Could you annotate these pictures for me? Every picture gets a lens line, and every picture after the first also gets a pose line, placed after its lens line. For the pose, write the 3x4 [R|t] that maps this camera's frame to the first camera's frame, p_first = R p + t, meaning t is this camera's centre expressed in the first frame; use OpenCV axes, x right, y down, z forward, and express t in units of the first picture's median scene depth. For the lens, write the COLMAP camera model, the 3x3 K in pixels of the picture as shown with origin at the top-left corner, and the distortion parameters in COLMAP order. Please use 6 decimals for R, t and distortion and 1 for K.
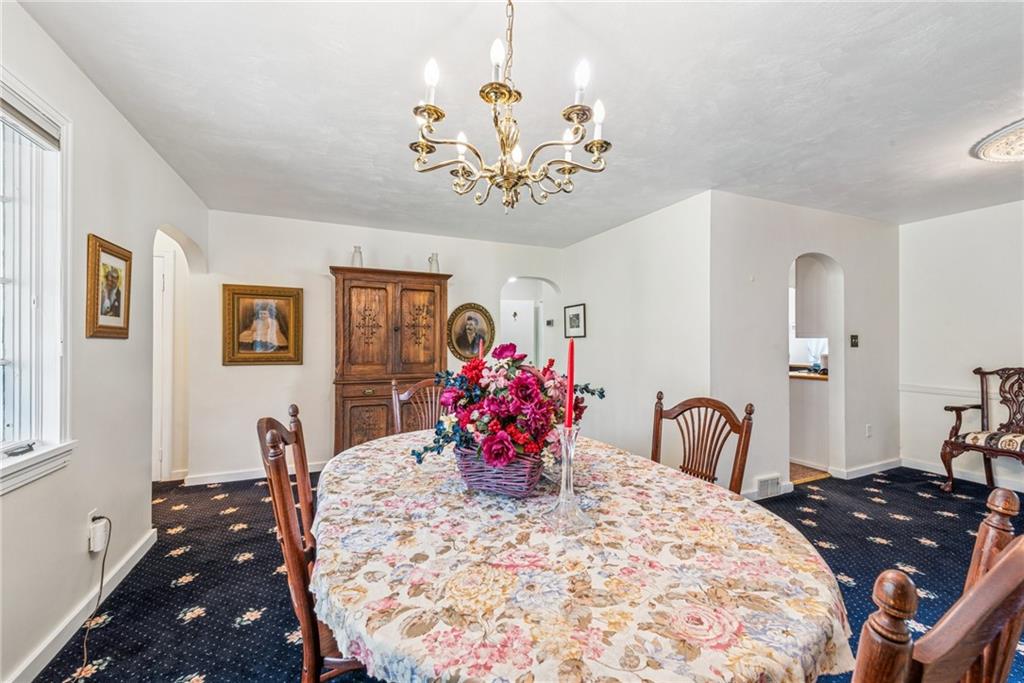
lens RADIAL K [[416.8, 0, 512.0], [0, 416.8, 341.5], [0, 0, 1]] dist [0.015860, -0.000024]
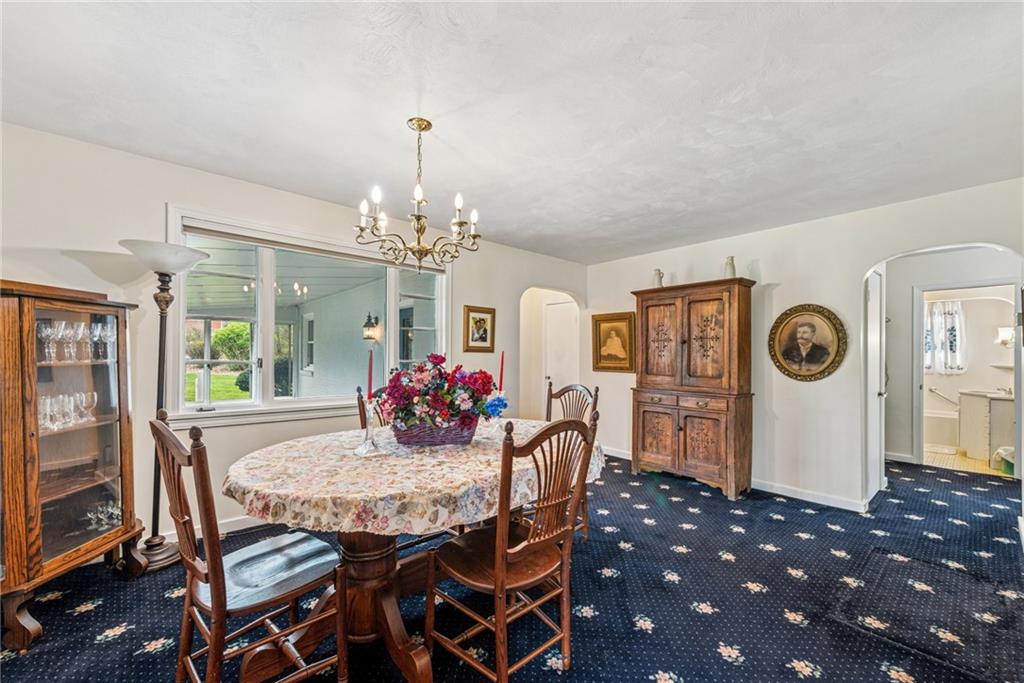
lens RADIAL K [[414.0, 0, 513.4], [0, 414.0, 350.8], [0, 0, 1]] dist [0.014686, -0.000257]
pose [[0.283710, -0.010887, -0.958848, 0.598065], [-0.002944, 0.999921, -0.012225, 0.005544], [0.958905, 0.006291, 0.283656, 0.324983]]
